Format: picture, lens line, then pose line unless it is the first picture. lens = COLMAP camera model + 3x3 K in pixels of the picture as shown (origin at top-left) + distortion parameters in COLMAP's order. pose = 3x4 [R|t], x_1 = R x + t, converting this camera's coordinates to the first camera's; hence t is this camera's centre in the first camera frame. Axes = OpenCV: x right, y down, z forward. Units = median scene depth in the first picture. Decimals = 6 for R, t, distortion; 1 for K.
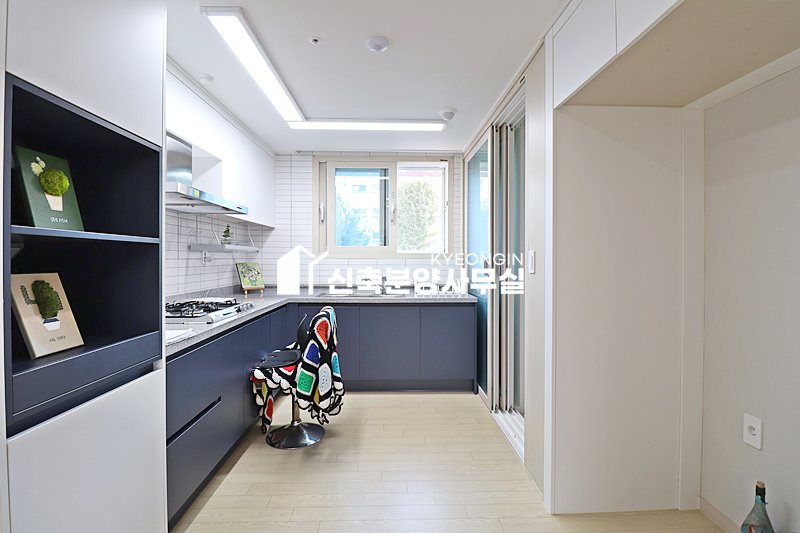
lens RADIAL K [[370.1, 0, 399.9], [0, 370.1, 263.8], [0, 0, 1]] dist [0.000004, -0.016161]
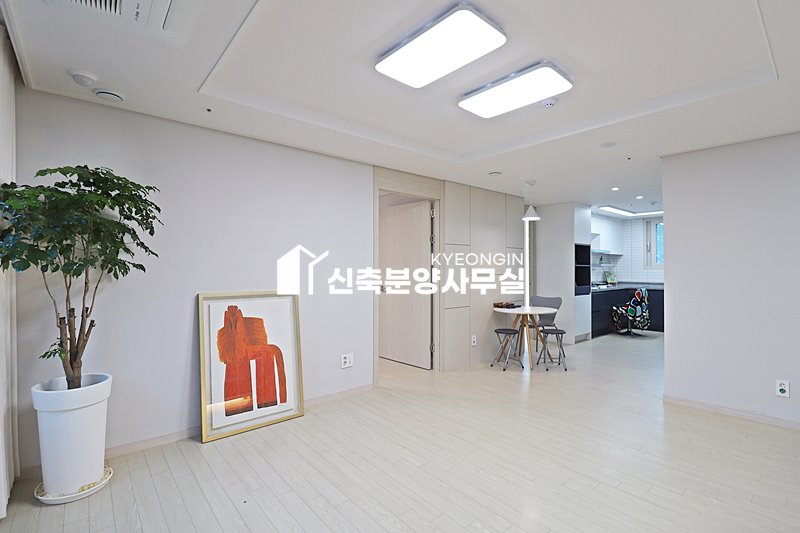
lens RADIAL K [[369.5, 0, 402.7], [0, 369.5, 263.0], [0, 0, 1]] dist [0.001527, -0.014241]
pose [[0.629547, -0.010013, -0.776897, 0.814989], [-0.012924, 0.999644, -0.023357, 0.021830], [0.776855, 0.024744, 0.629194, -2.095775]]
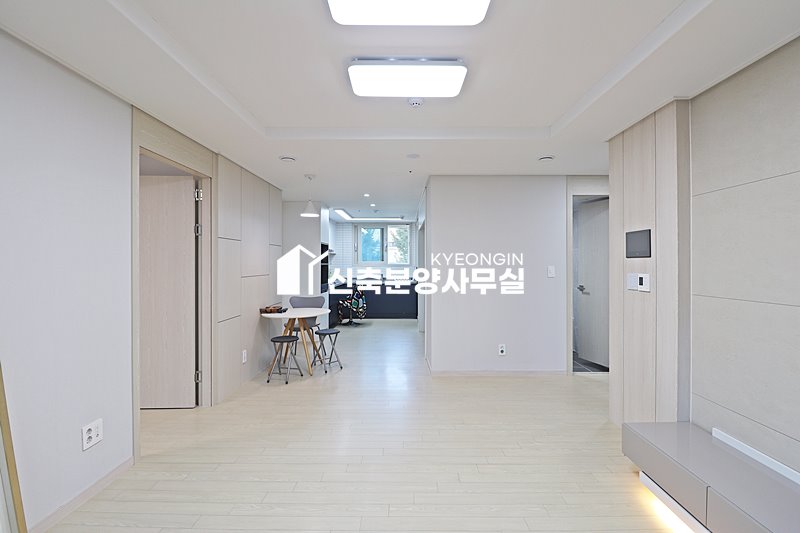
lens RADIAL K [[369.5, 0, 402.7], [0, 369.5, 263.0], [0, 0, 1]] dist [0.001527, -0.014241]
pose [[0.999387, -0.003637, -0.034813, 0.271216], [0.003038, 0.999847, -0.017233, 0.005304], [0.034870, 0.017116, 0.999245, -2.149781]]
